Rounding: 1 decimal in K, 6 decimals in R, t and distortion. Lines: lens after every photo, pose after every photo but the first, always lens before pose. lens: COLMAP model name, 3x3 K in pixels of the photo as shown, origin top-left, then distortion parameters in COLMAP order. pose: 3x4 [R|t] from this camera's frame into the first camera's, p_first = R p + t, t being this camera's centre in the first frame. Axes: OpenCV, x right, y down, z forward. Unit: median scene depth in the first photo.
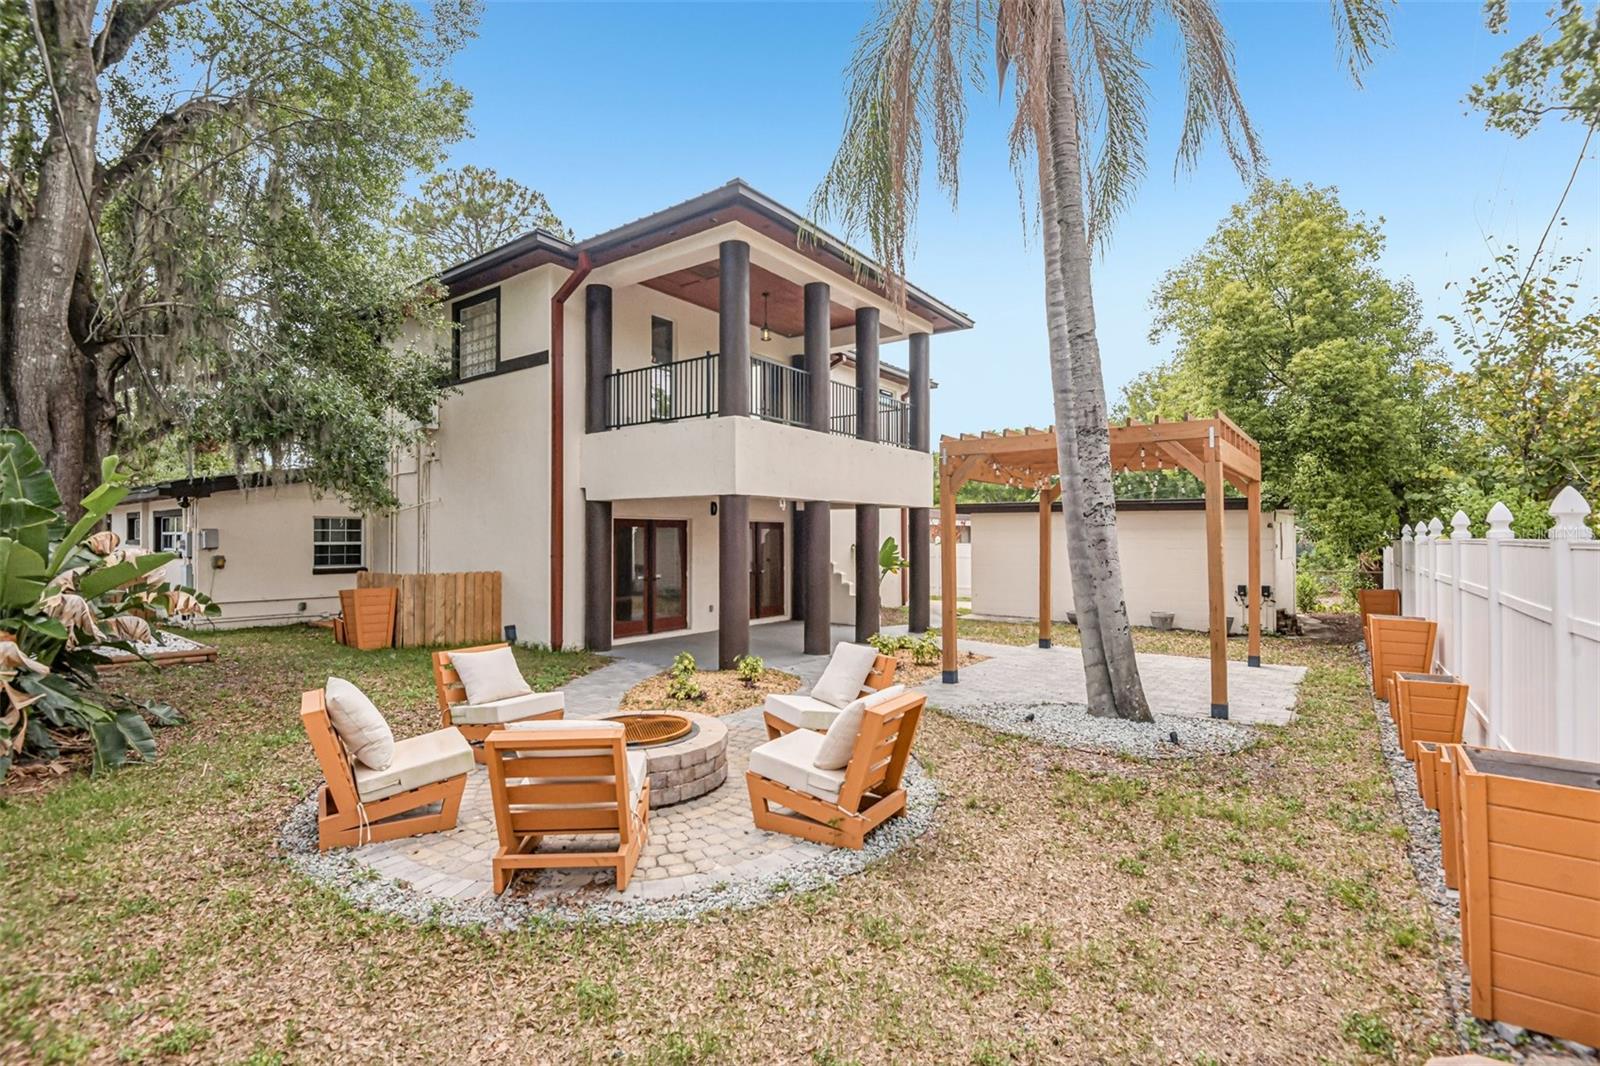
lens RADIAL K [[734.7, 0, 800.0], [0, 734.7, 533.0], [0, 0, 1]] dist [-0.006433, -0.016328]
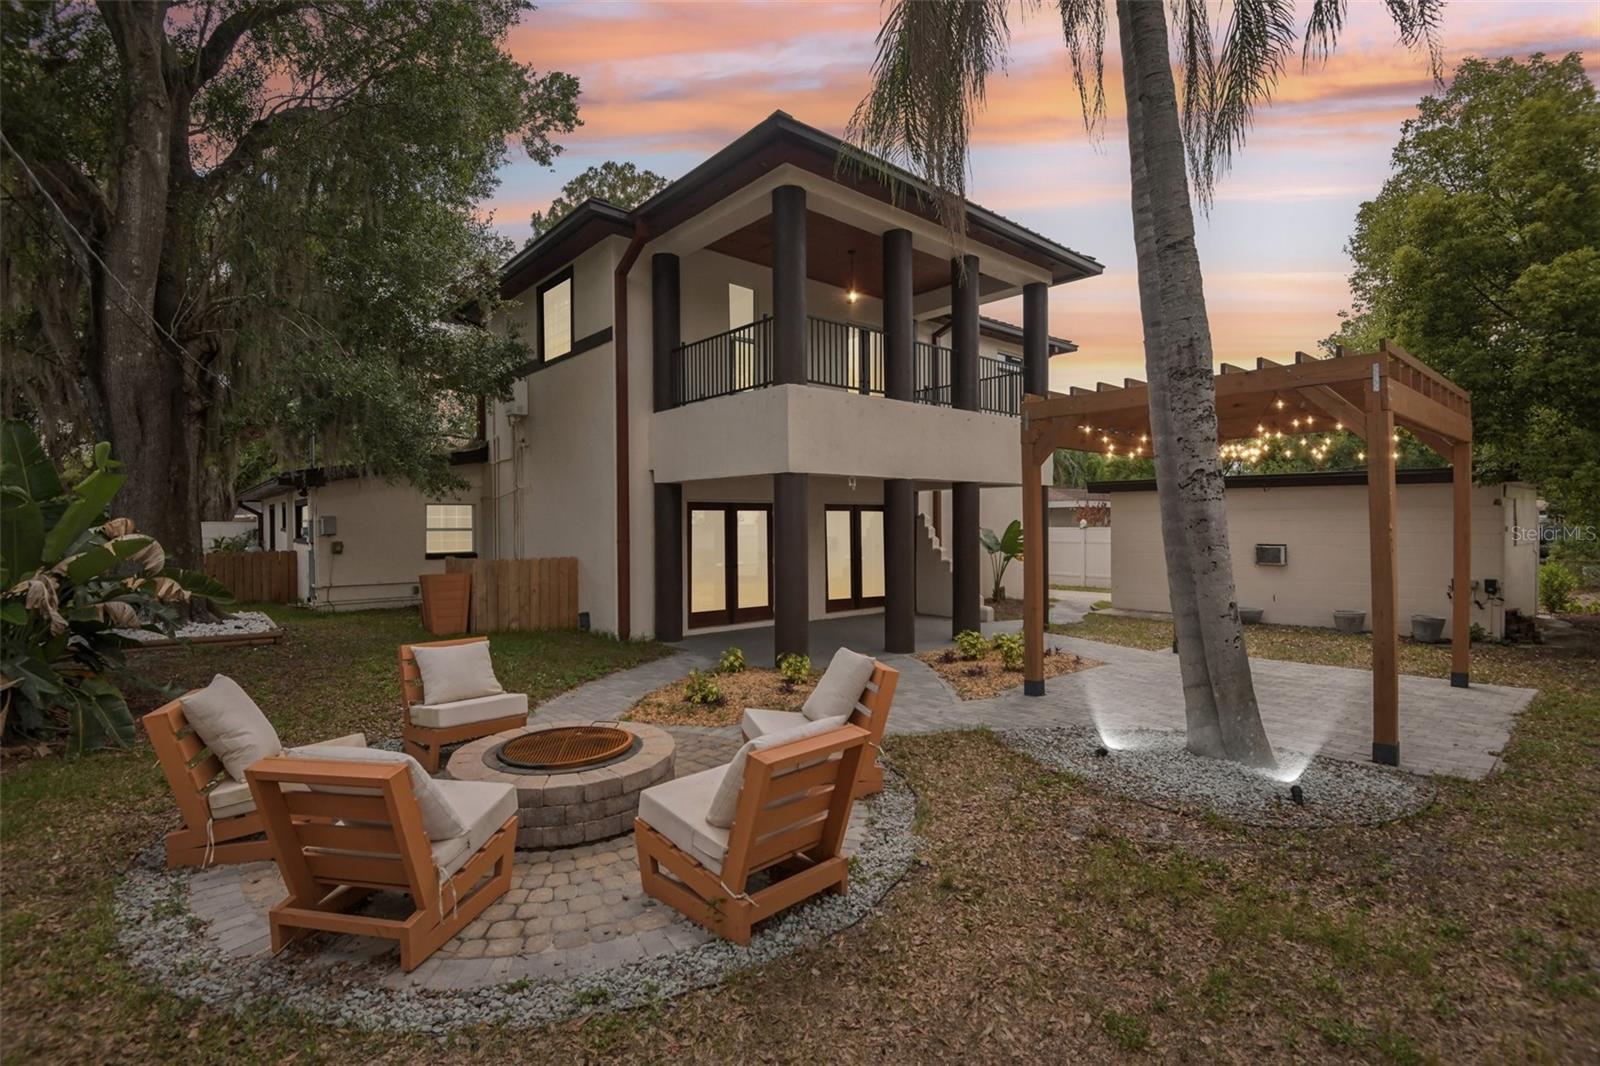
lens RADIAL K [[741.6, 0, 801.6], [0, 741.6, 531.7], [0, 0, 1]] dist [-0.014789, -0.015149]
pose [[0.976206, -0.002907, -0.216825, 0.154885], [0.006689, 0.999838, 0.016706, 0.005768], [0.216742, -0.017759, 0.976067, 0.160695]]
